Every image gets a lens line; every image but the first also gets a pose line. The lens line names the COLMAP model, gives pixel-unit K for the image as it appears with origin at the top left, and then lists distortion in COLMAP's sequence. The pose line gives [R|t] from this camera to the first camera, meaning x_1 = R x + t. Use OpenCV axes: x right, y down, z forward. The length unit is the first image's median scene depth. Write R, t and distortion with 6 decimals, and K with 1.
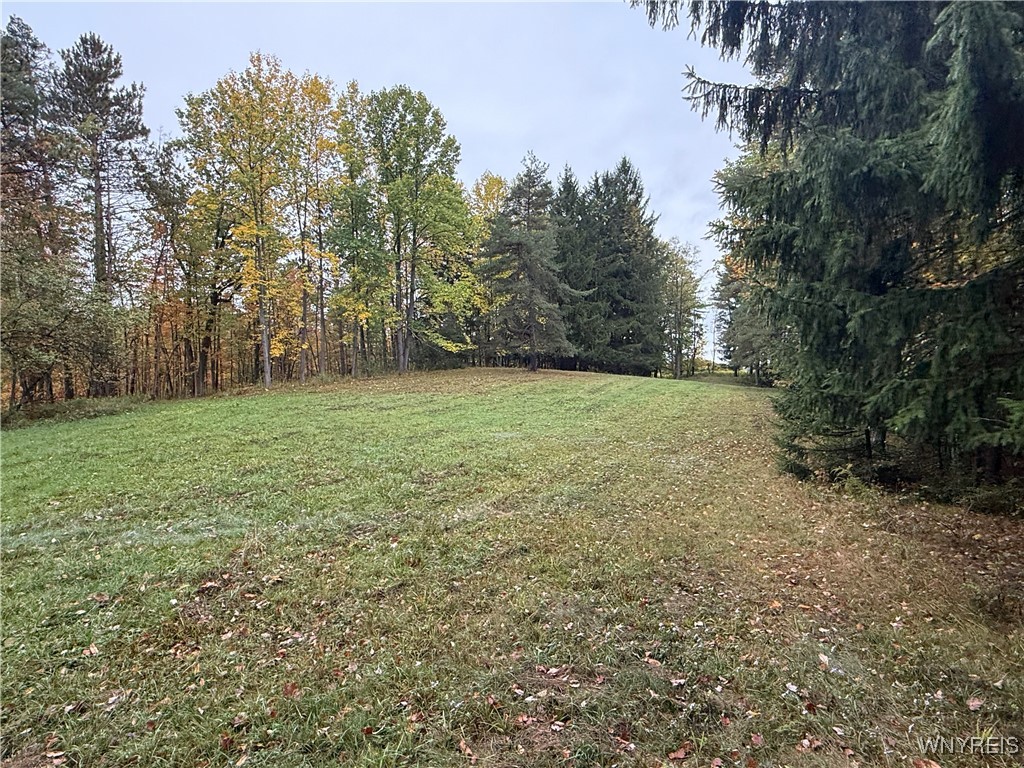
lens RADIAL K [[577.4, 0, 522.3], [0, 577.4, 384.6], [0, 0, 1]] dist [-0.003410, 0.000653]
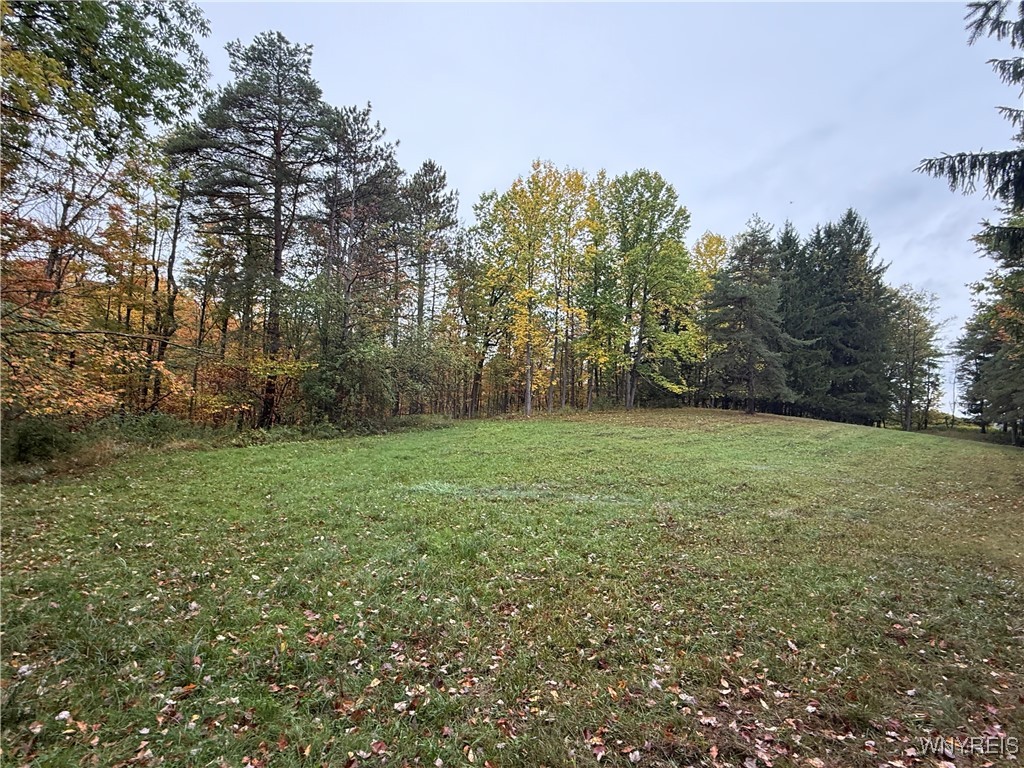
lens RADIAL K [[535.1, 0, 512.8], [0, 535.1, 379.7], [0, 0, 1]] dist [0.001410, -0.000645]
pose [[0.934181, 0.038028, -0.354766, -0.043120], [-0.063878, 0.996065, -0.061436, 0.002246], [0.351034, 0.080054, 0.932934, -0.085573]]
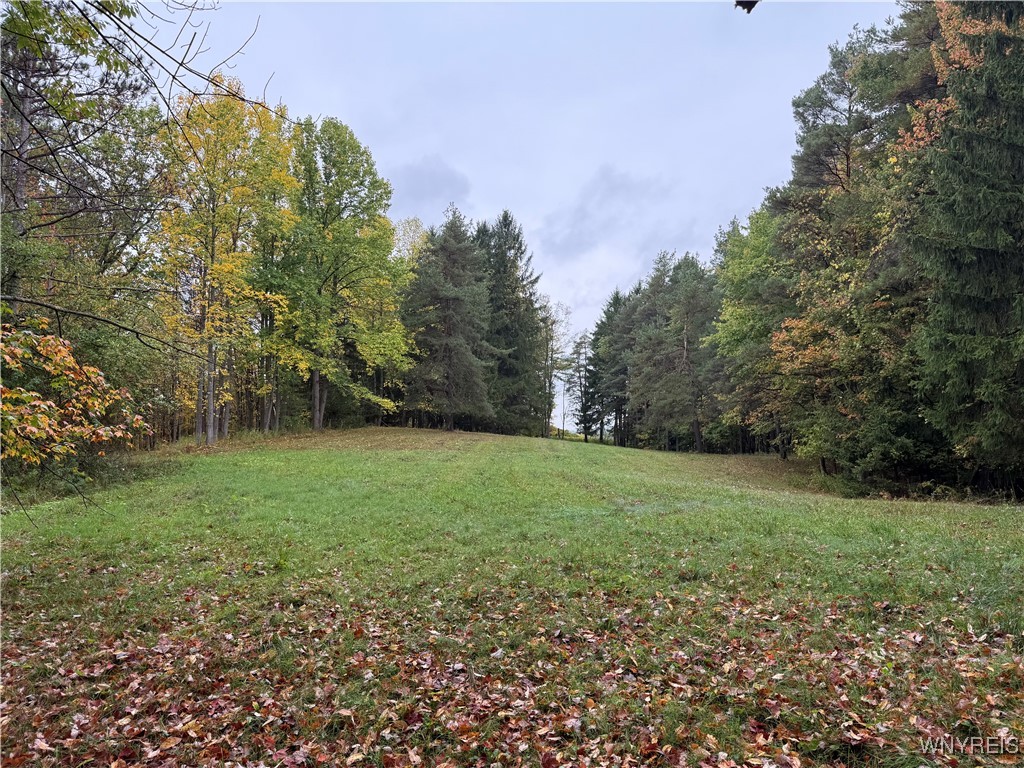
lens RADIAL K [[719.8, 0, 506.7], [0, 719.8, 382.7], [0, 0, 1]] dist [0.056392, -0.058780]
pose [[0.940243, 0.041596, 0.337954, -0.291259], [-0.007726, 0.994861, -0.100956, 0.015344], [-0.340417, 0.092312, 0.935732, -0.129978]]
